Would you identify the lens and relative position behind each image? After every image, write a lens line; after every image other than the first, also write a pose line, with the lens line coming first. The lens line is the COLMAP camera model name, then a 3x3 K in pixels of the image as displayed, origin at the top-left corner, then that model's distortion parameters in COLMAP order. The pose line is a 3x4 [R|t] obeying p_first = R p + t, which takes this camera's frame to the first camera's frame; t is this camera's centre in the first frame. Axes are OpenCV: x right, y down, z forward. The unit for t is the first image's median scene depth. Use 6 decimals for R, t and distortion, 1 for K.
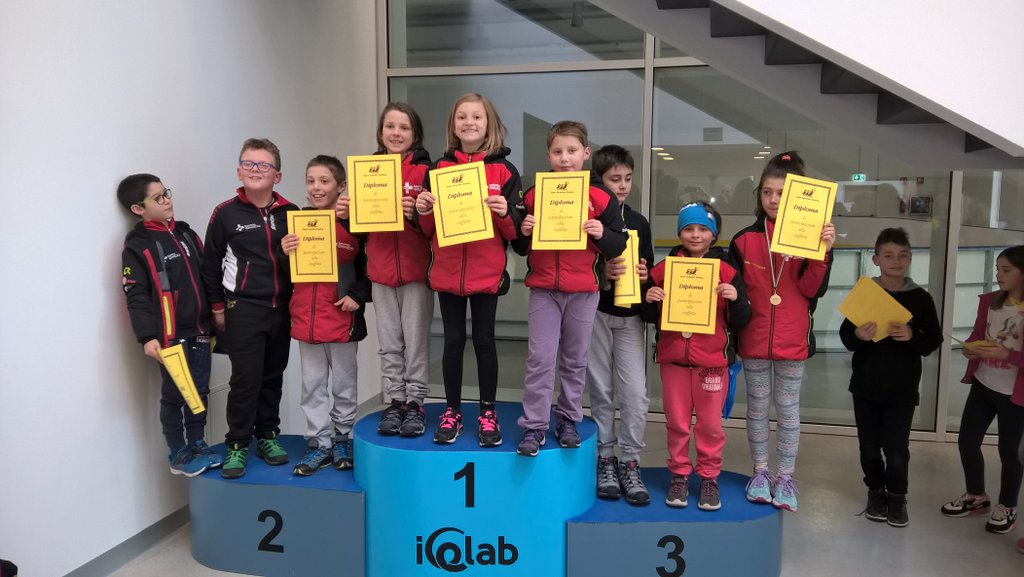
lens RADIAL K [[858.7, 0, 508.8], [0, 858.7, 286.3], [0, 0, 1]] dist [0.072145, -0.178825]
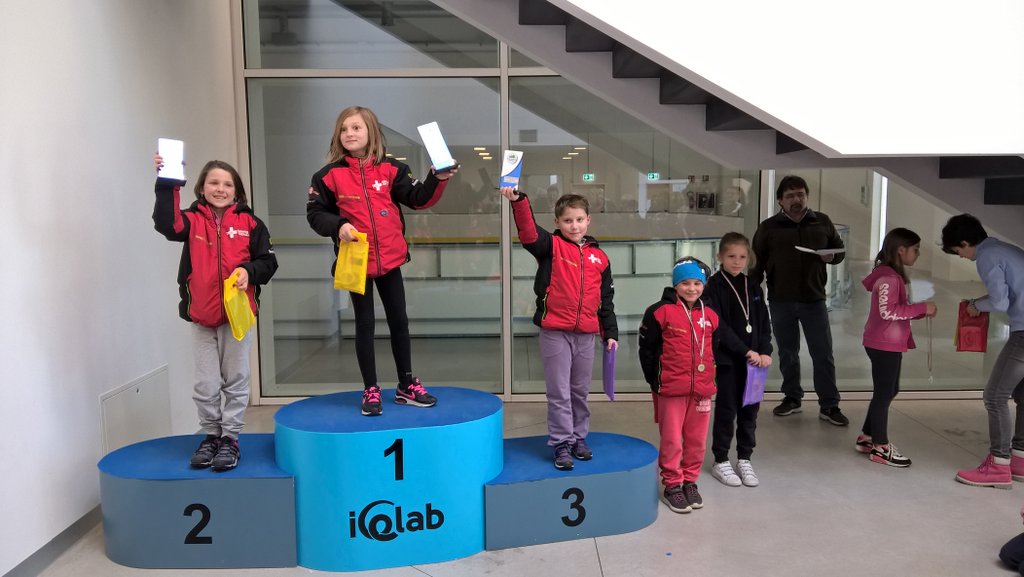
lens RADIAL K [[858.7, 0, 528.3], [0, 858.7, 299.6], [0, 0, 1]] dist [0.072145, -0.178825]
pose [[0.966595, -0.042281, 0.252797, -0.152349], [0.038413, 0.999057, 0.020216, 0.011484], [-0.253414, -0.009830, 0.967308, -0.096637]]
